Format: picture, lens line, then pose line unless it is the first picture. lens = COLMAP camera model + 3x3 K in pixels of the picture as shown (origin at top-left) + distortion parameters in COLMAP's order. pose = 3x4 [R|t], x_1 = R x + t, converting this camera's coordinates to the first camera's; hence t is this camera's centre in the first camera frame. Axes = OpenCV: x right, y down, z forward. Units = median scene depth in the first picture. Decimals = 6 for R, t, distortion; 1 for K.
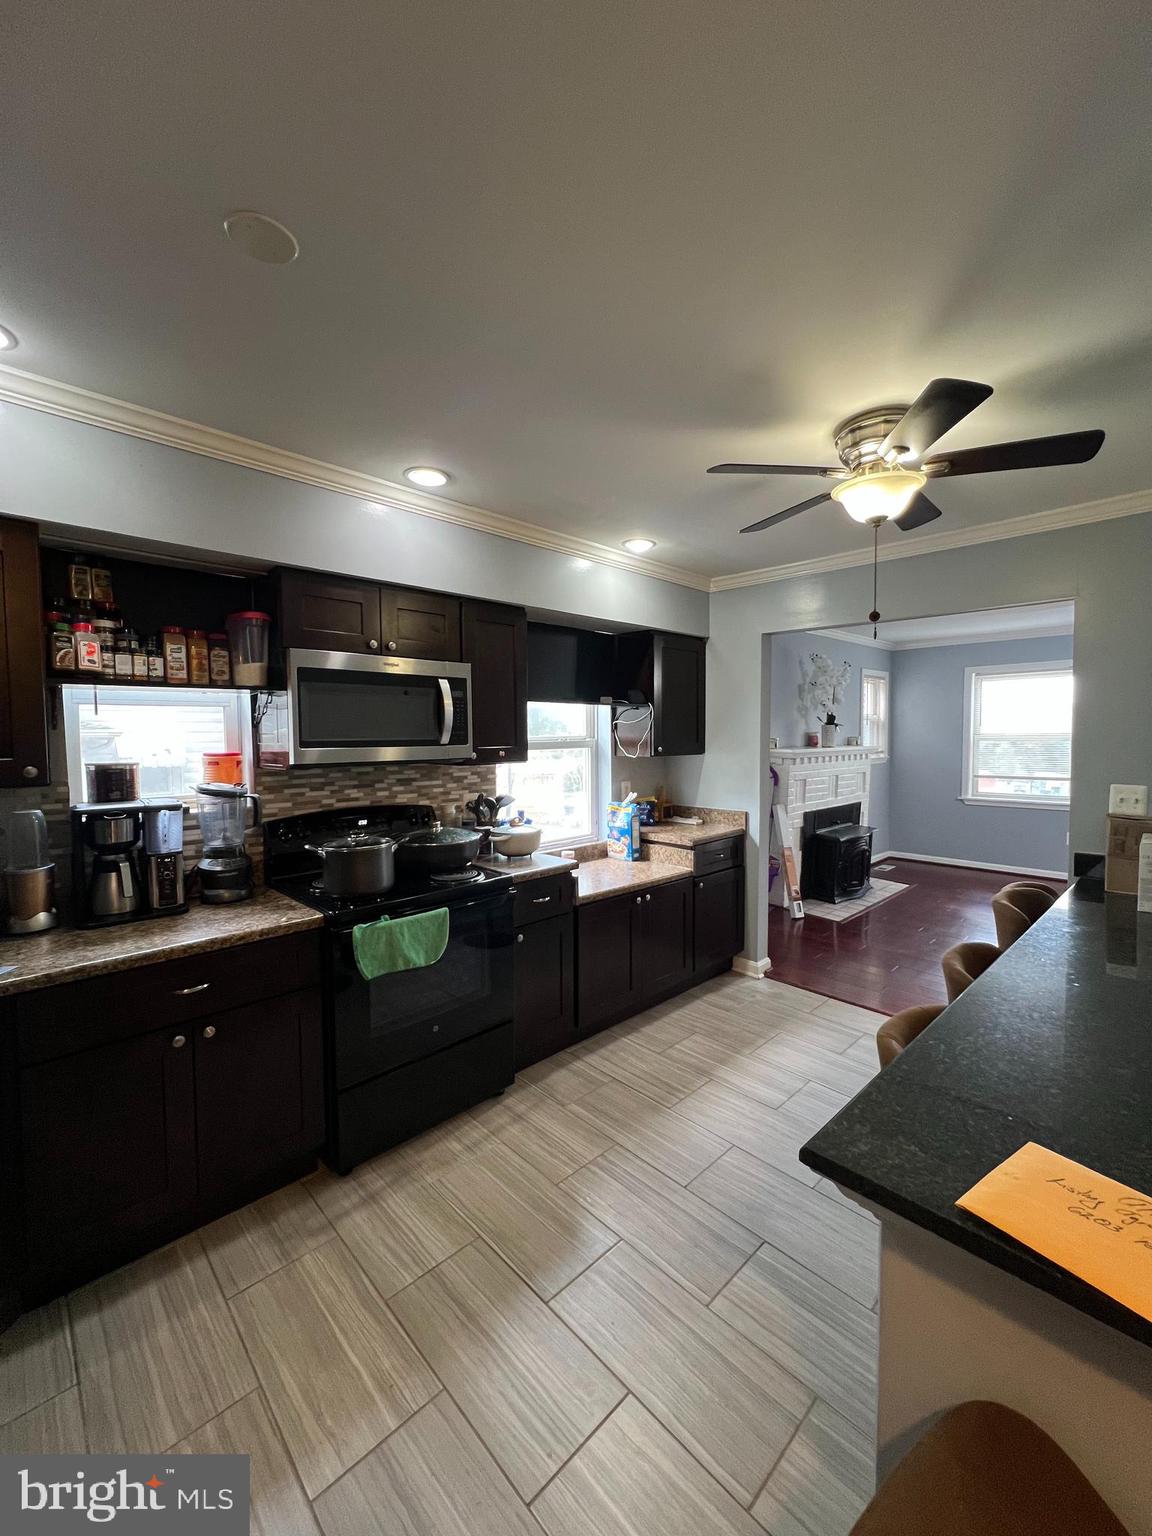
lens RADIAL K [[621.5, 0, 577.3], [0, 621.5, 766.1], [0, 0, 1]] dist [-0.002839, 0.000236]
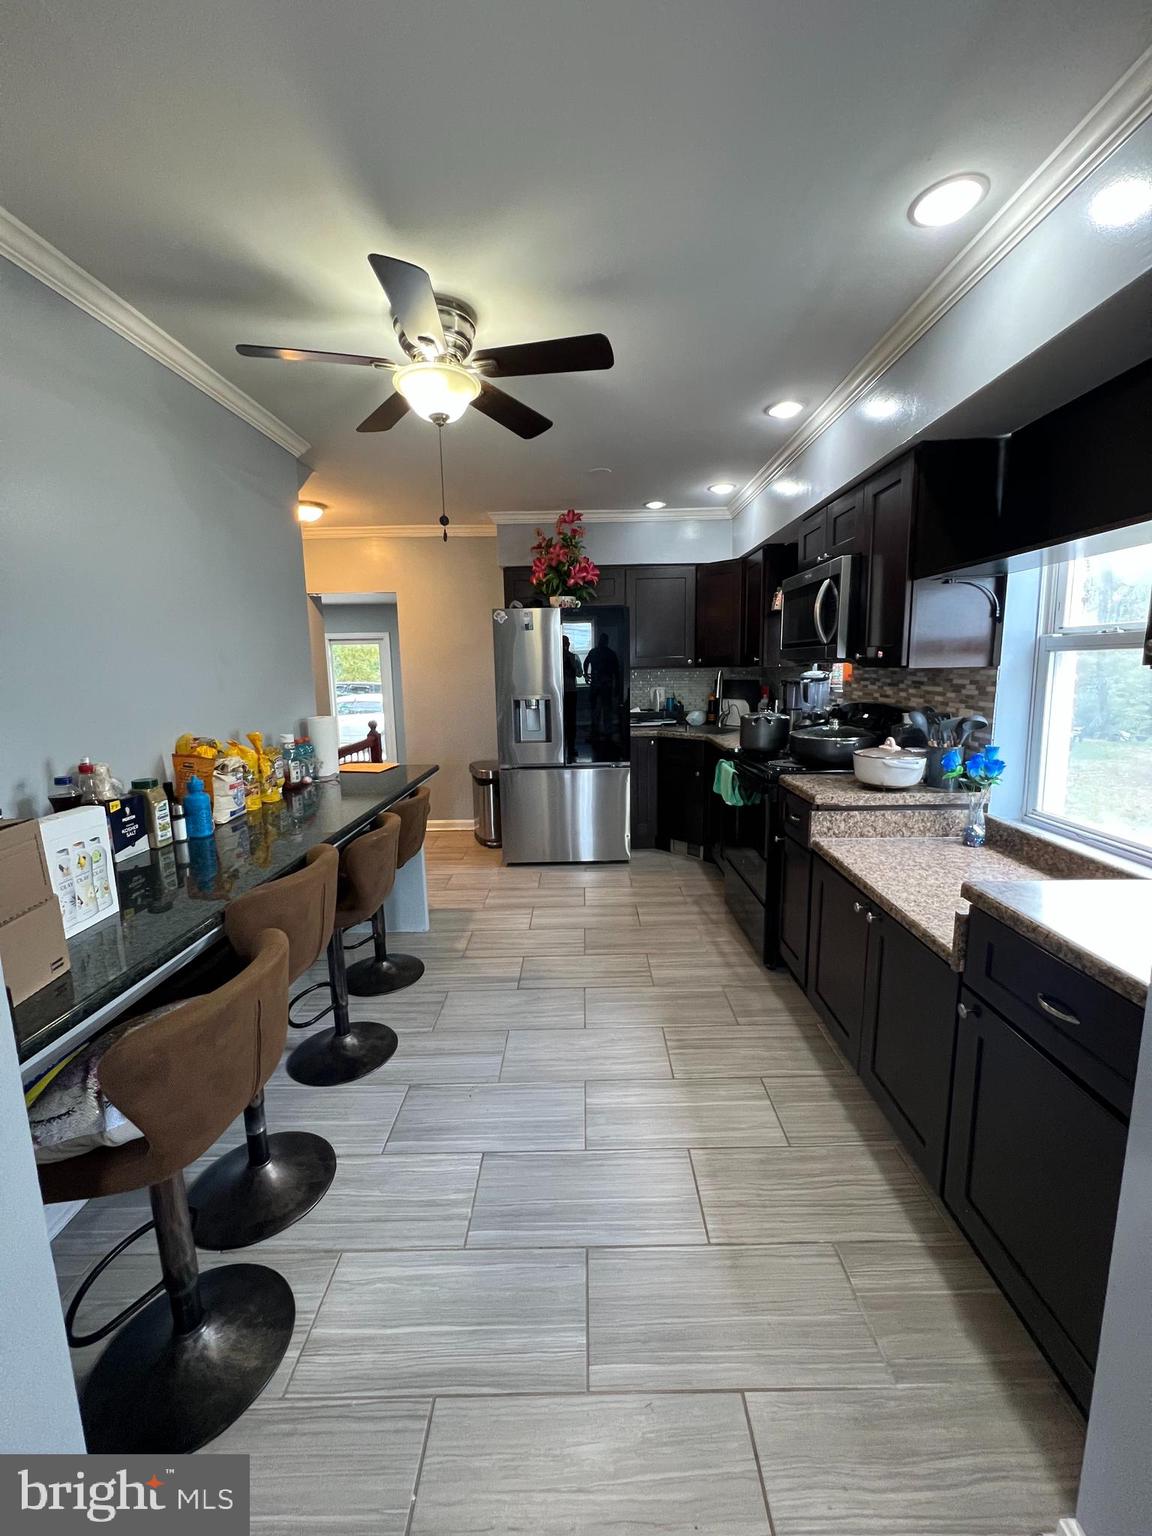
lens RADIAL K [[621.5, 0, 581.2], [0, 621.5, 762.6], [0, 0, 1]] dist [-0.002839, 0.000236]
pose [[-0.698892, 0.131880, -0.702964, 0.737467], [-0.012769, 0.980396, 0.196622, -0.036052], [0.715113, 0.146394, -0.683507, 1.291588]]
